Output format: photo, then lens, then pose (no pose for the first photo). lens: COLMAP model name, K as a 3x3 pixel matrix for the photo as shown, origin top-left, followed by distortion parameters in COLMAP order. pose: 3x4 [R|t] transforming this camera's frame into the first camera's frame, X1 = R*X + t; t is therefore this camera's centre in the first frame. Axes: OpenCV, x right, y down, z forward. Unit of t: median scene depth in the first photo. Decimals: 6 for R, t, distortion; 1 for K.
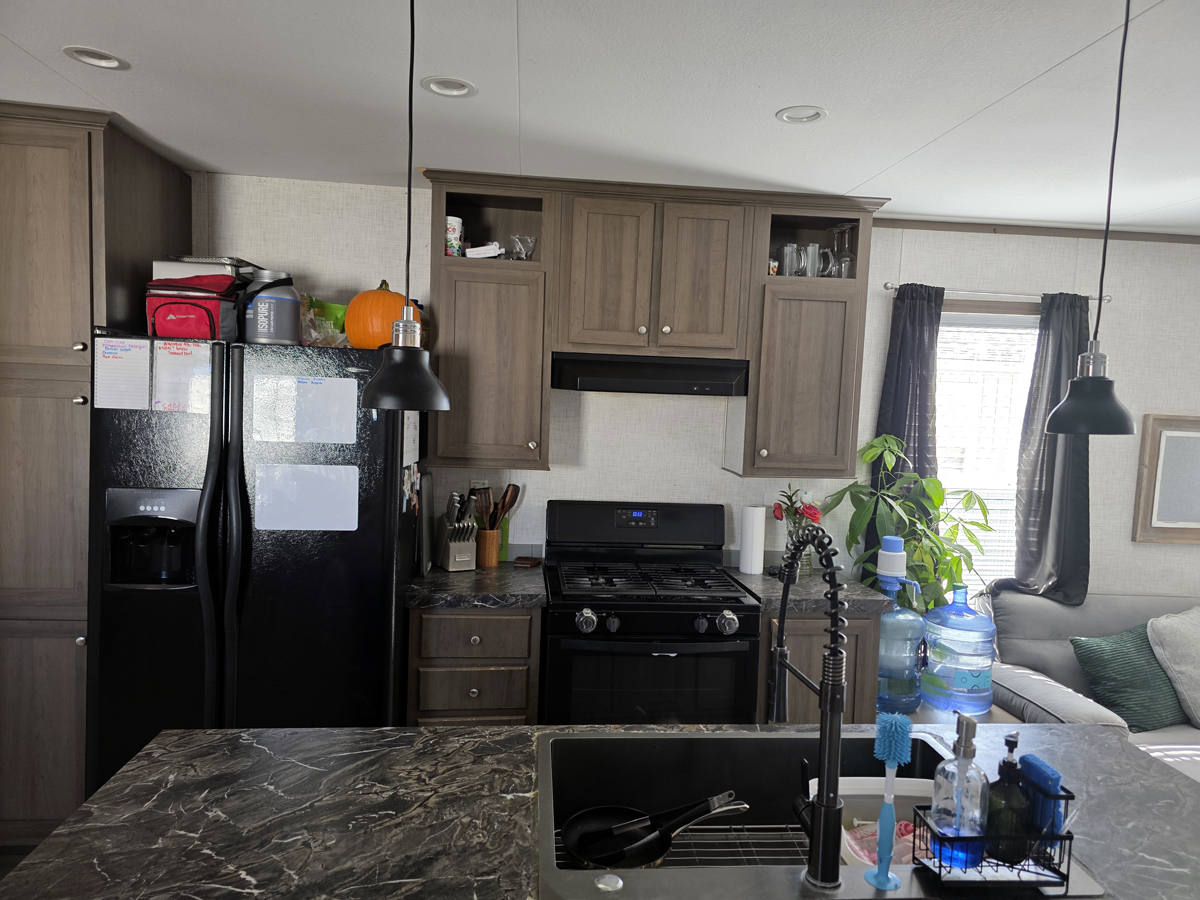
lens RADIAL K [[799.6, 0, 609.1], [0, 799.6, 456.0], [0, 0, 1]] dist [0.072640, -0.063691]
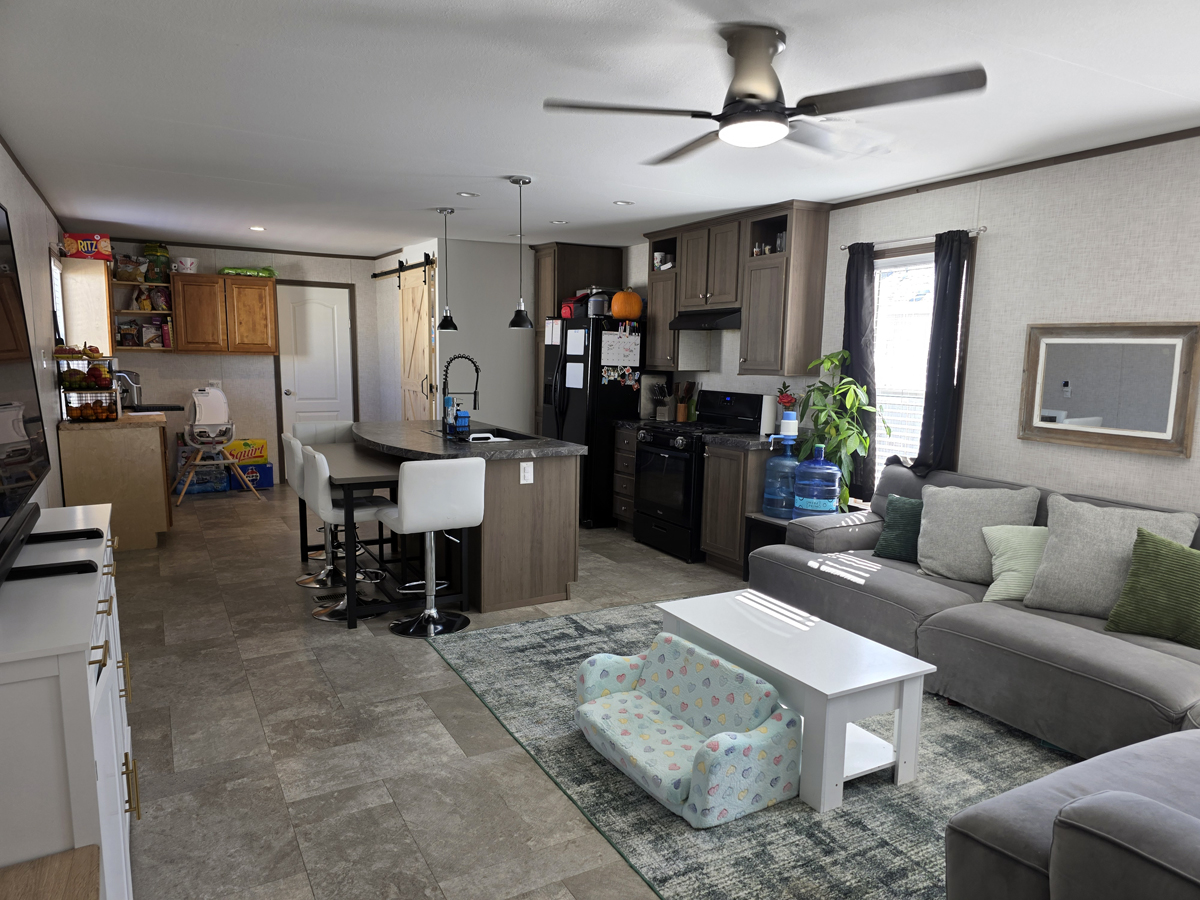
lens RADIAL K [[799.6, 0, 608.1], [0, 799.6, 462.6], [0, 0, 1]] dist [0.072640, -0.063691]
pose [[0.400976, 0.092916, -0.911364, 1.692696], [-0.072295, 0.994950, 0.069630, 0.118043], [0.913231, 0.037967, 0.405669, 0.027802]]
